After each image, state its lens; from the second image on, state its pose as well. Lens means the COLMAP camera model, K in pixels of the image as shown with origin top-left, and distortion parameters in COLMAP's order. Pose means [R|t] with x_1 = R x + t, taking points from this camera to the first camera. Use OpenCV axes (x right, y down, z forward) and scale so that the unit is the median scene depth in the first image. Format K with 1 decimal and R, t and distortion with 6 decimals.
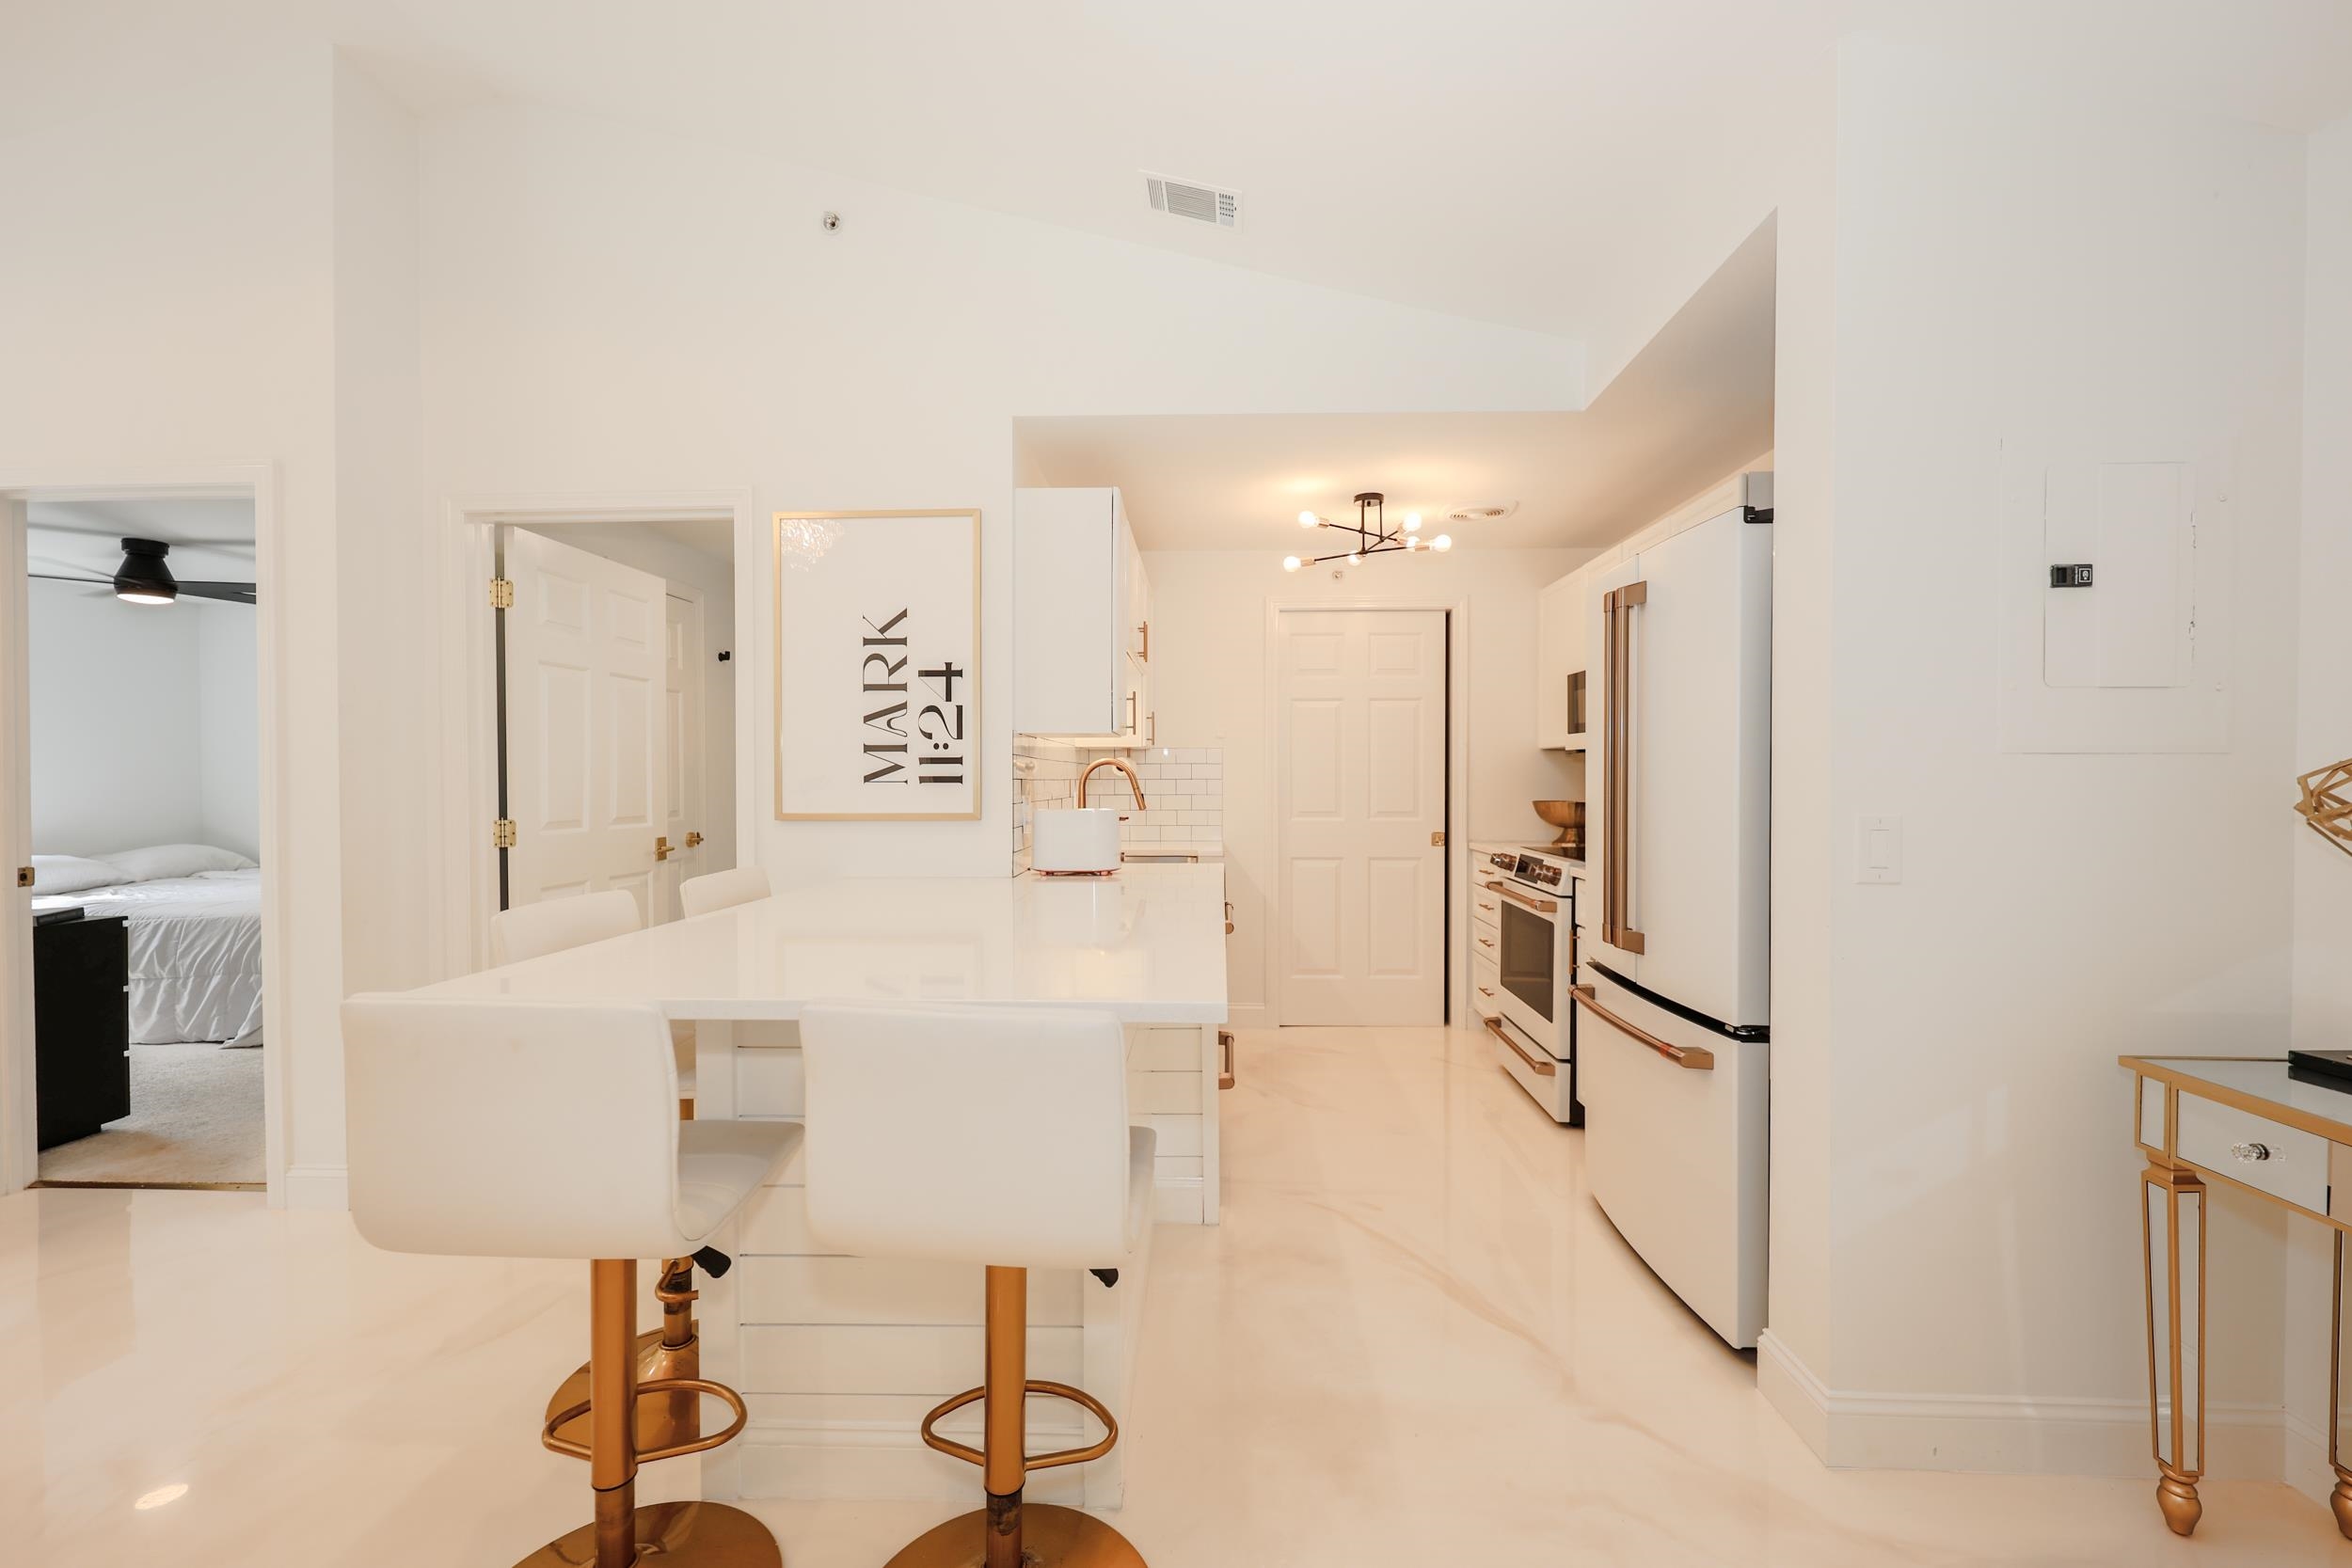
lens RADIAL K [[964.1, 0, 1172.2], [0, 964.1, 784.7], [0, 0, 1]] dist [0.000392, -0.000100]
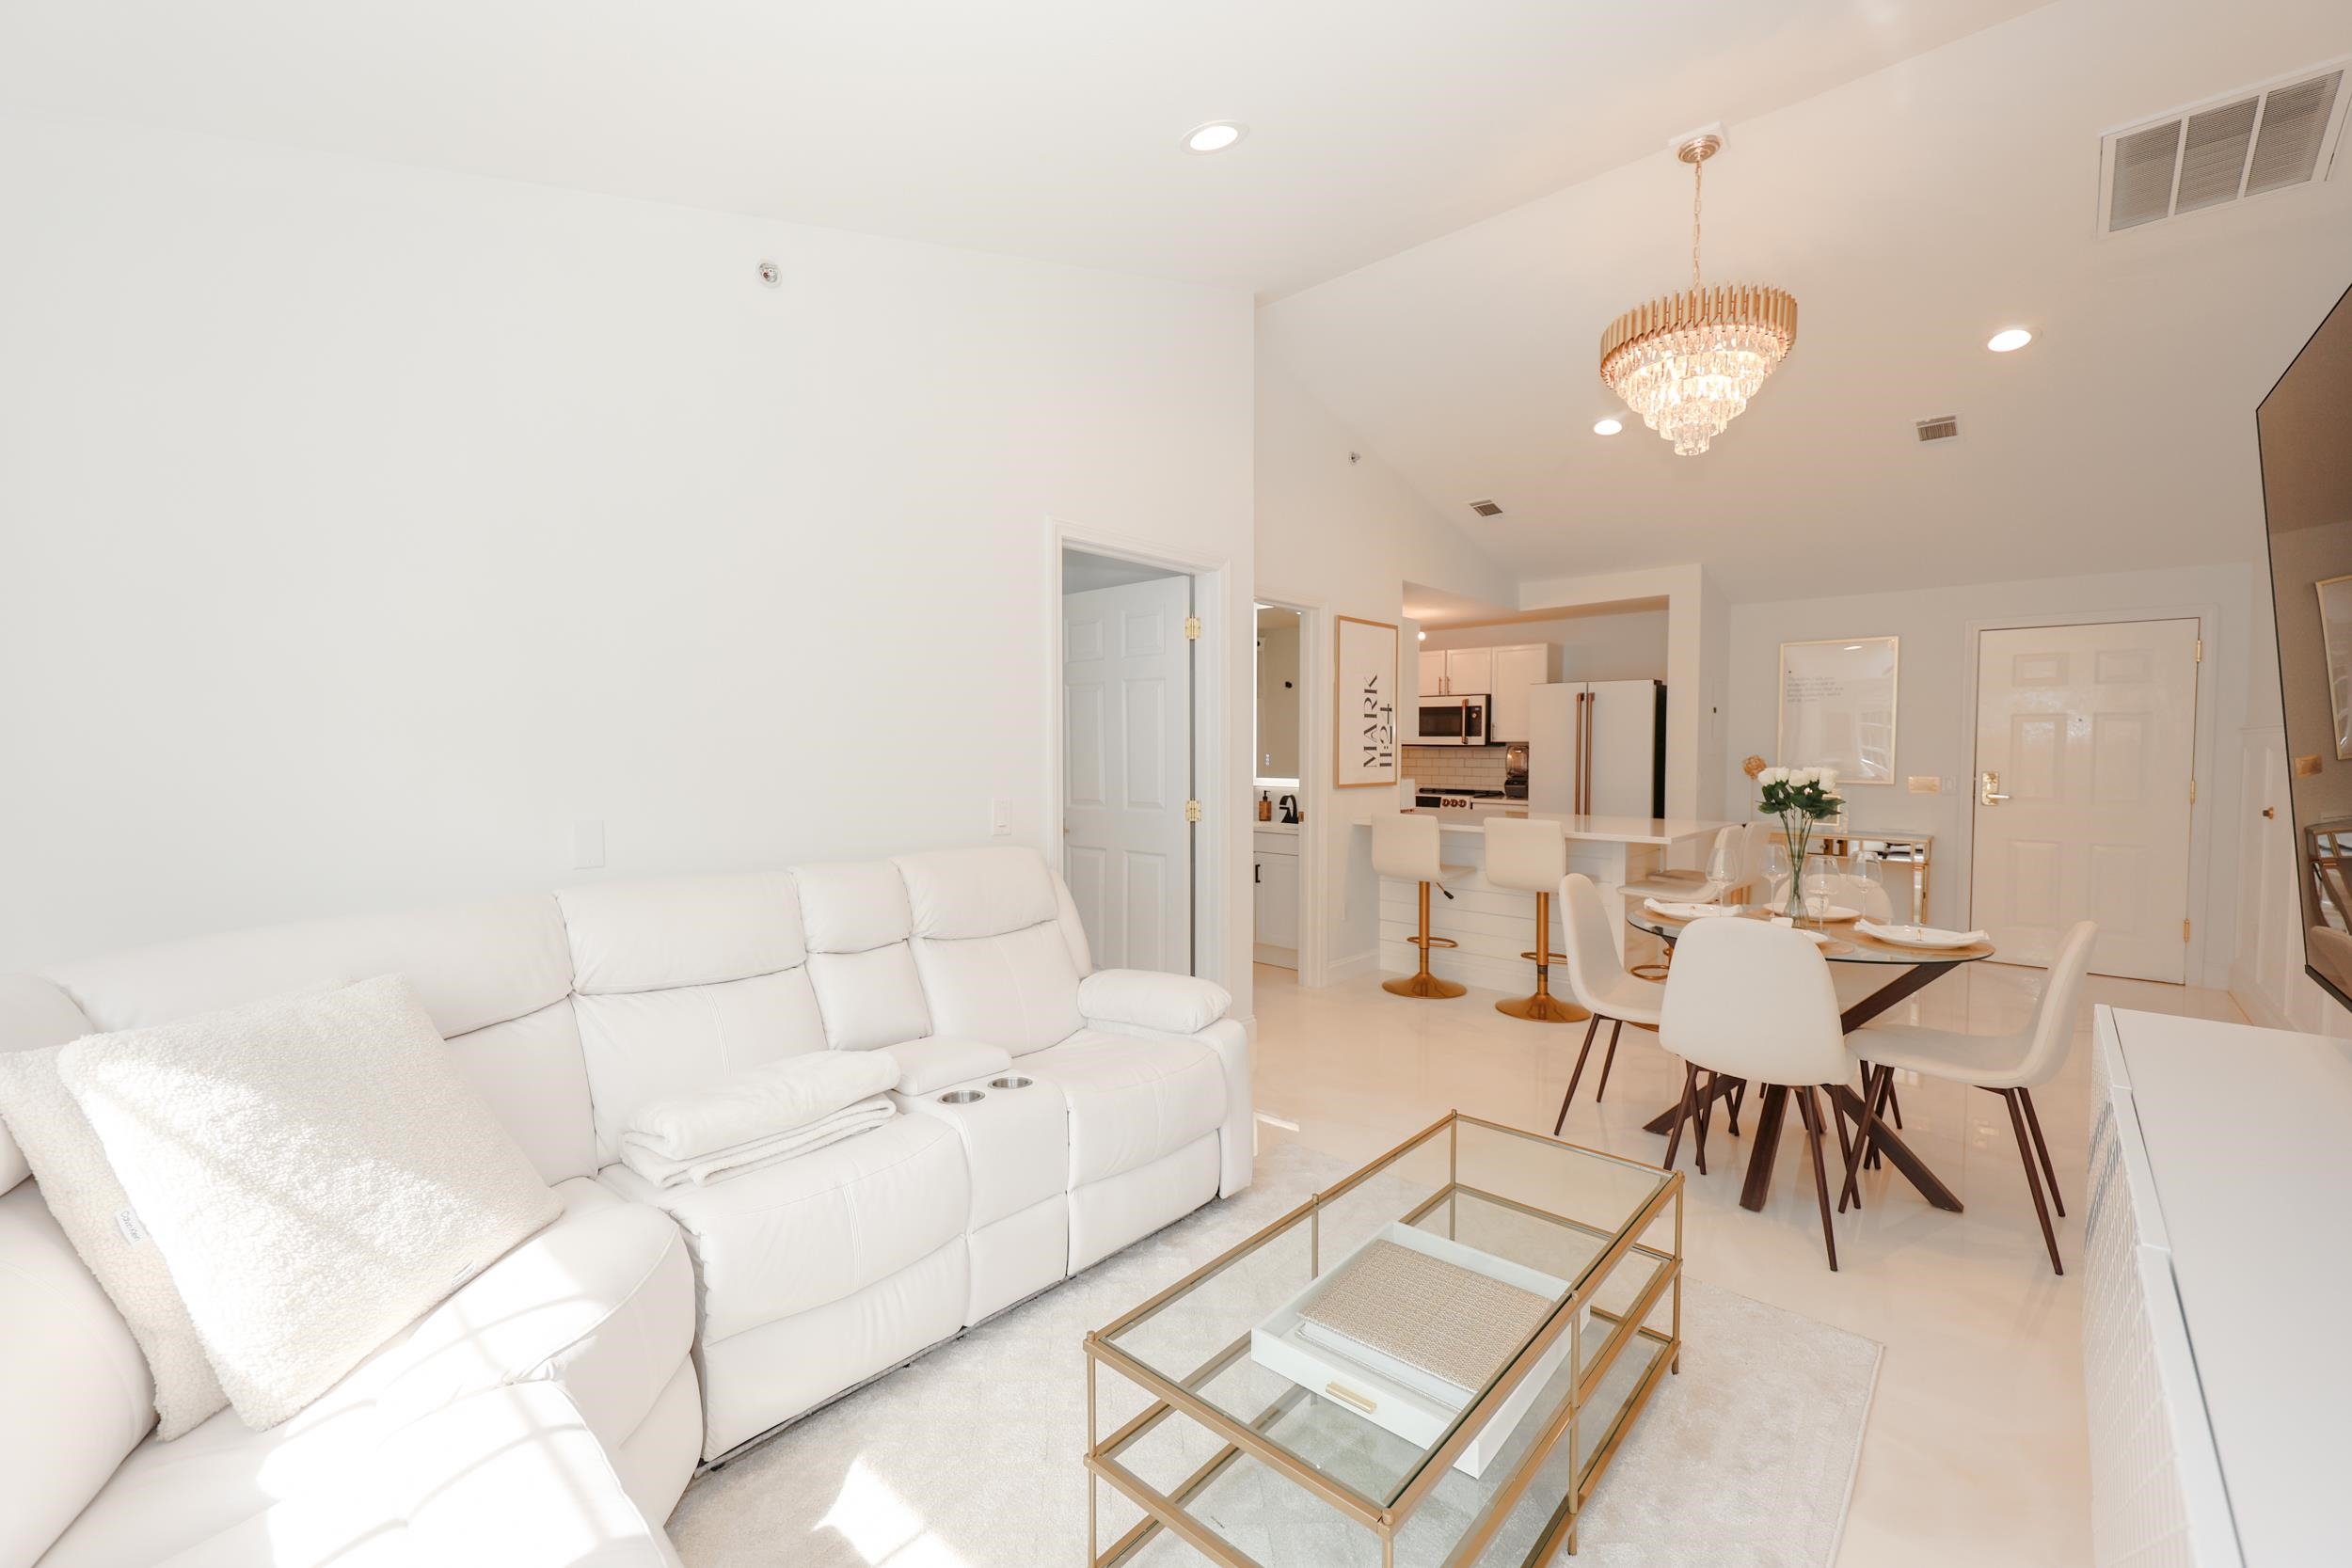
lens RADIAL K [[964.1, 0, 1172.2], [0, 964.1, 784.7], [0, 0, 1]] dist [0.000392, -0.000100]
pose [[0.644817, -0.030795, 0.763716, -1.765417], [0.003543, 0.999298, 0.037303, -0.034342], [-0.764329, -0.021348, 0.644473, 0.075126]]
